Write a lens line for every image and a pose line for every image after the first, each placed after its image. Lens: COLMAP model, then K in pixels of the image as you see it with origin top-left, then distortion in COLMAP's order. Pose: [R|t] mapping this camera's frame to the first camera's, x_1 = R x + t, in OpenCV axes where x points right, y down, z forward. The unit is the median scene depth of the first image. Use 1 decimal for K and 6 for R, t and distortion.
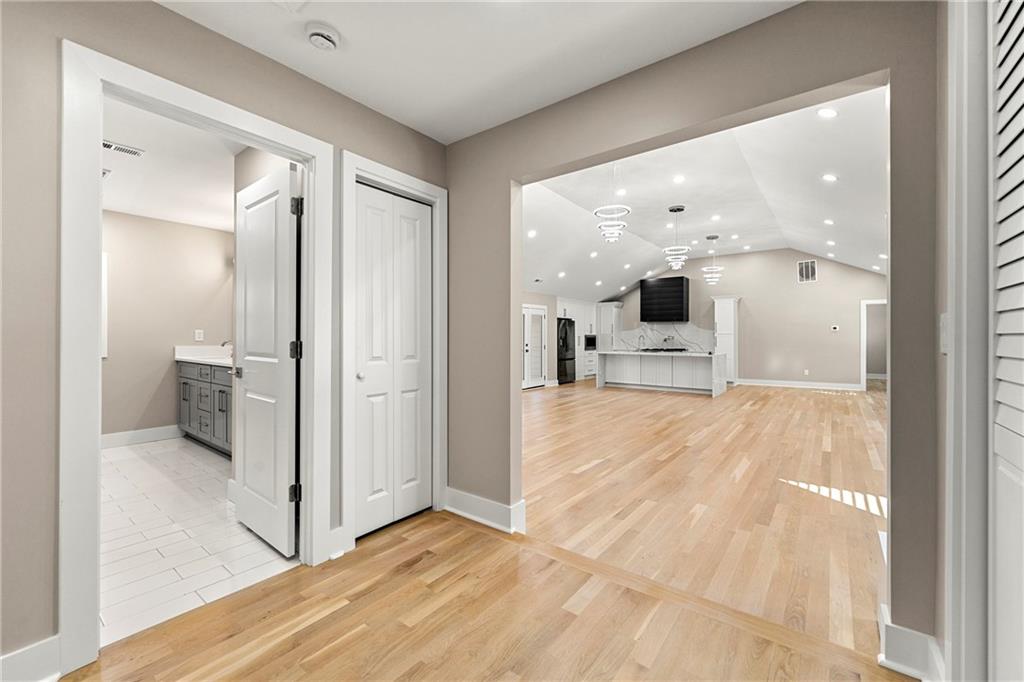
lens RADIAL K [[416.1, 0, 509.7], [0, 416.1, 338.1], [0, 0, 1]] dist [-0.001419, 0.000450]
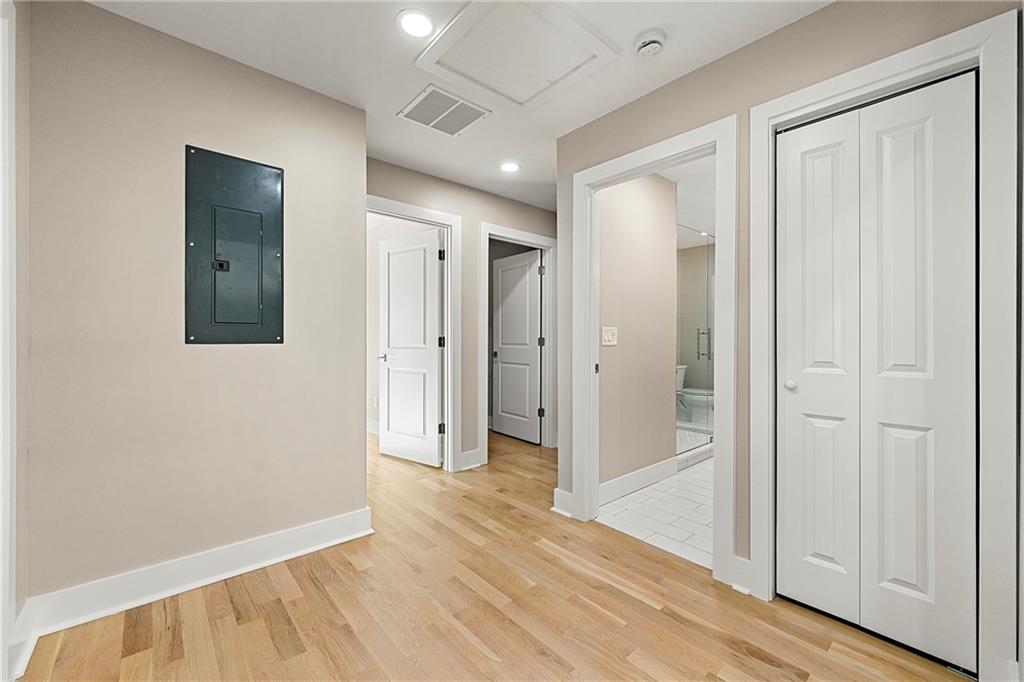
lens RADIAL K [[416.1, 0, 516.1], [0, 416.1, 339.1], [0, 0, 1]] dist [-0.001419, 0.000450]
pose [[-0.190041, -0.001956, -0.981774, 0.108583], [-0.002178, 0.999996, -0.001570, 0.002253], [0.981774, 0.001840, -0.190045, 0.149801]]
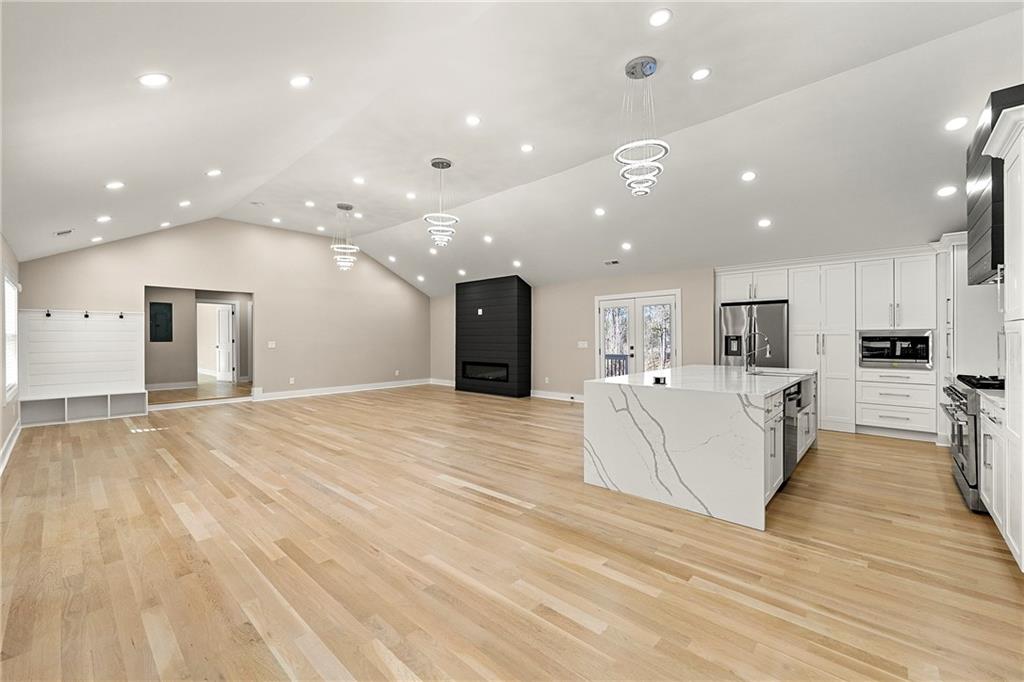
lens RADIAL K [[416.1, 0, 516.5], [0, 416.1, 338.8], [0, 0, 1]] dist [-0.001419, 0.000450]
pose [[-0.080519, 0.000643, -0.996753, 0.767389], [0.003133, 0.999995, 0.000392, -0.000112], [0.996748, -0.003091, -0.080521, 0.813433]]
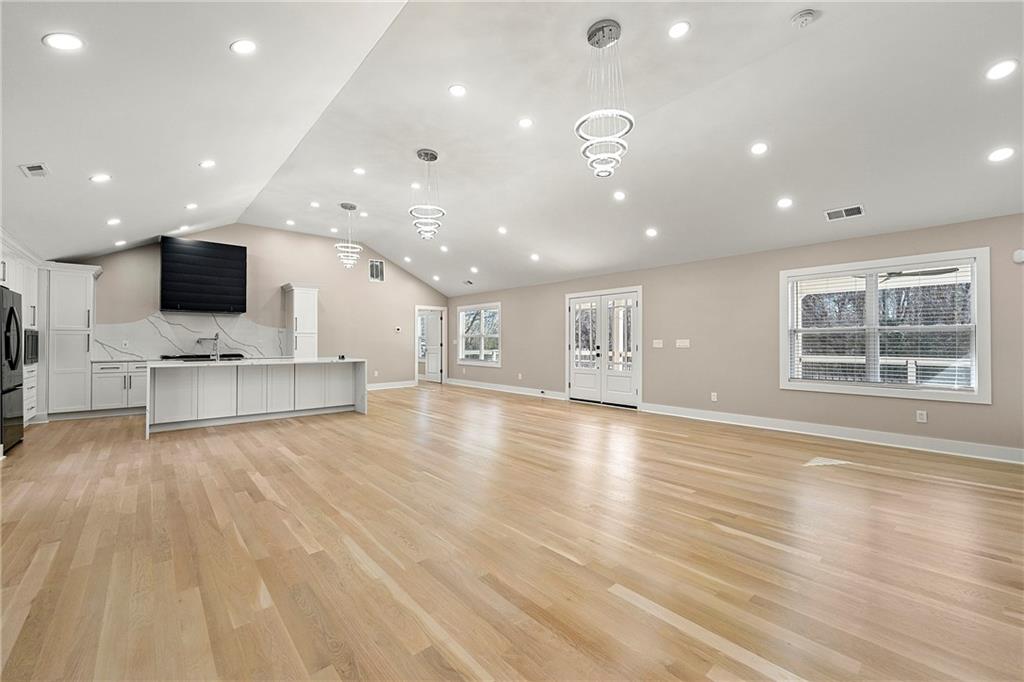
lens RADIAL K [[416.1, 0, 515.0], [0, 416.1, 338.1], [0, 0, 1]] dist [-0.001419, 0.000450]
pose [[0.183602, 0.009891, 0.982951, -0.185020], [0.001477, 0.999945, -0.010338, 0.008787], [-0.983000, 0.003350, 0.183577, 0.492220]]
